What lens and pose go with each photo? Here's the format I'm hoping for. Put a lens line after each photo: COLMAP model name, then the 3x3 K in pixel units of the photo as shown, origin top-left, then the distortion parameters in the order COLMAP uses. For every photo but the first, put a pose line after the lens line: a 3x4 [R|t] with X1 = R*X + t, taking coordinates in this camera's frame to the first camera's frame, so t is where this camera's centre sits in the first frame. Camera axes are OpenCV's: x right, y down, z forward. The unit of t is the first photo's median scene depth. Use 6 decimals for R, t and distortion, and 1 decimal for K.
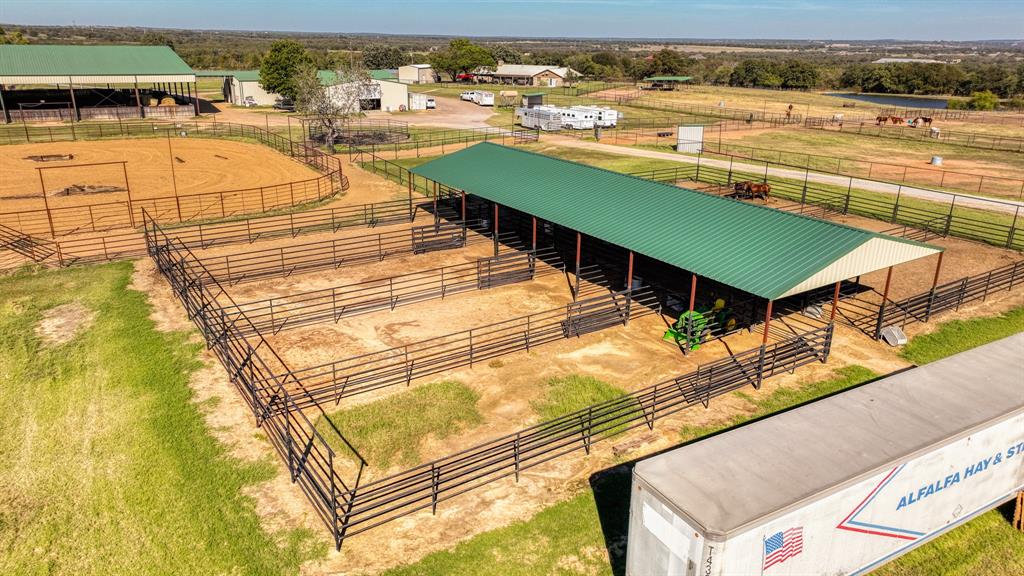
lens RADIAL K [[722.5, 0, 514.2], [0, 722.5, 286.2], [0, 0, 1]] dist [0.004072, 0.010448]
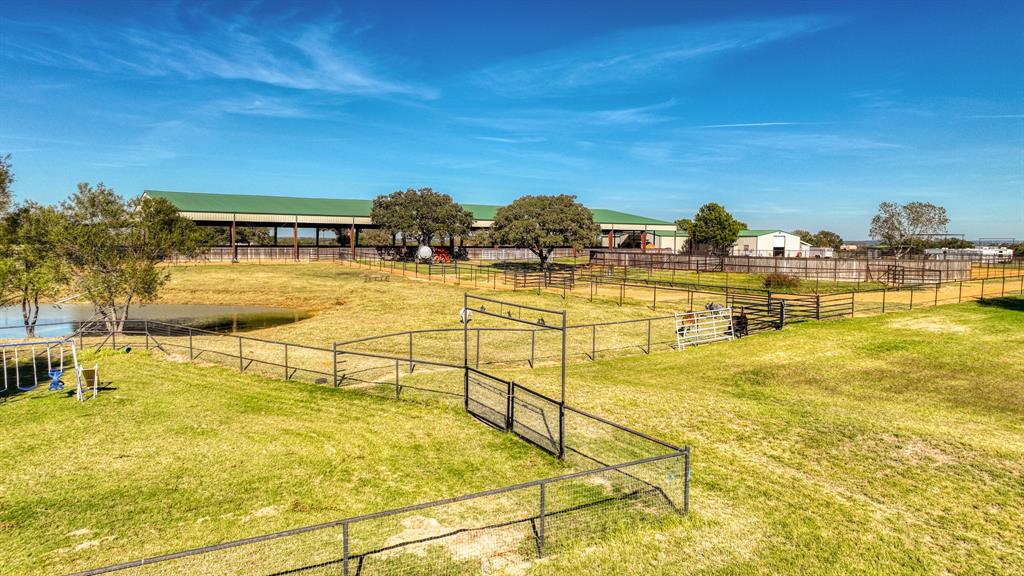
lens RADIAL K [[722.5, 0, 508.1], [0, 722.5, 284.6], [0, 0, 1]] dist [0.004072, 0.010448]
pose [[0.999930, -0.006838, -0.009636, -0.918121], [0.004014, 0.963620, -0.267247, 0.190131], [0.011113, 0.267189, 0.963580, -0.262474]]
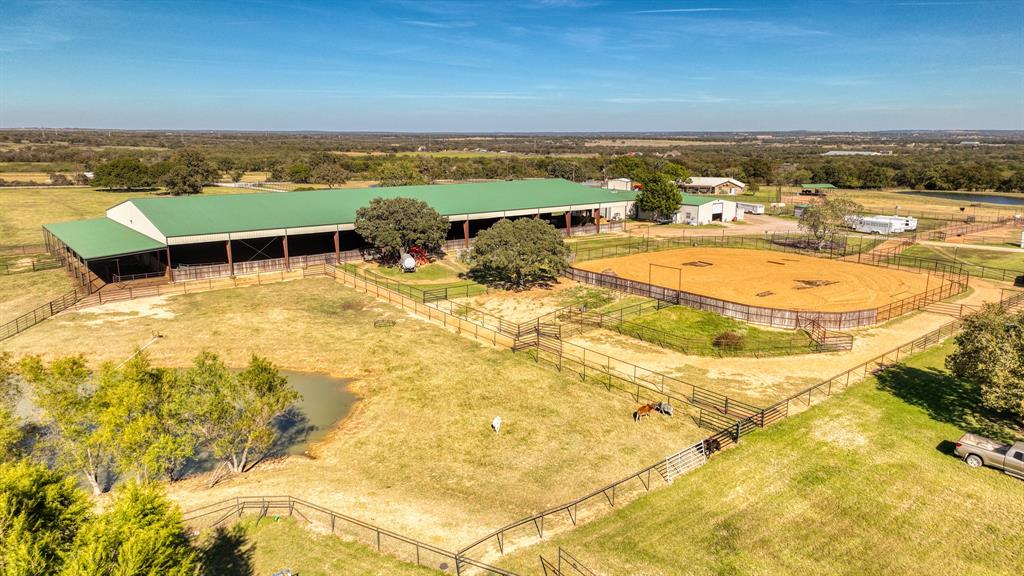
lens RADIAL K [[722.5, 0, 507.1], [0, 722.5, 290.4], [0, 0, 1]] dist [0.004072, 0.010448]
pose [[0.996499, -0.030341, 0.077907, -0.988742], [0.039092, 0.992782, -0.113385, 0.032823], [-0.073904, 0.116034, 0.990492, -0.423324]]
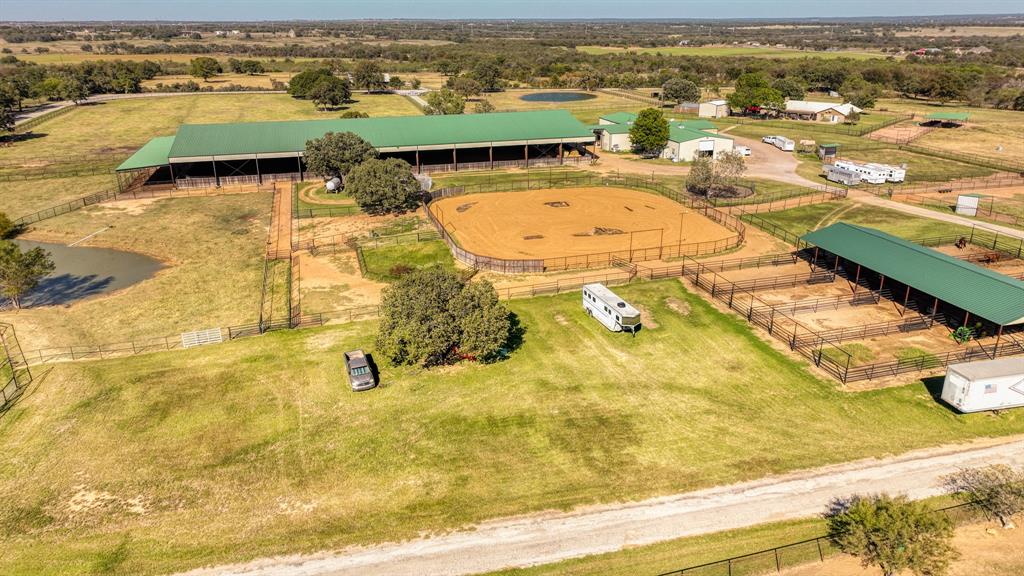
lens RADIAL K [[722.5, 0, 510.4], [0, 722.5, 288.7], [0, 0, 1]] dist [0.004072, 0.010448]
pose [[0.951786, 0.086546, -0.294301, -0.176558], [-0.079309, 0.996183, 0.036464, -0.021241], [0.296334, -0.011365, 0.955017, -0.624706]]
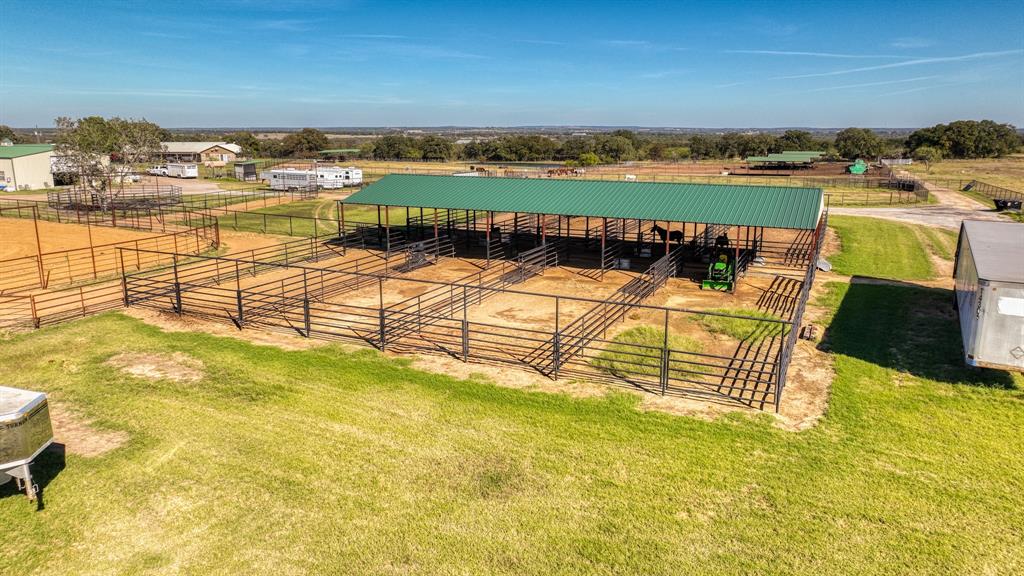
lens RADIAL K [[722.5, 0, 510.6], [0, 722.5, 290.6], [0, 0, 1]] dist [0.004072, 0.010448]
pose [[0.858700, -0.127515, 0.496360, -0.269075], [0.180192, 0.981830, -0.059498, 0.034806], [-0.479755, 0.140531, 0.866075, 0.031688]]
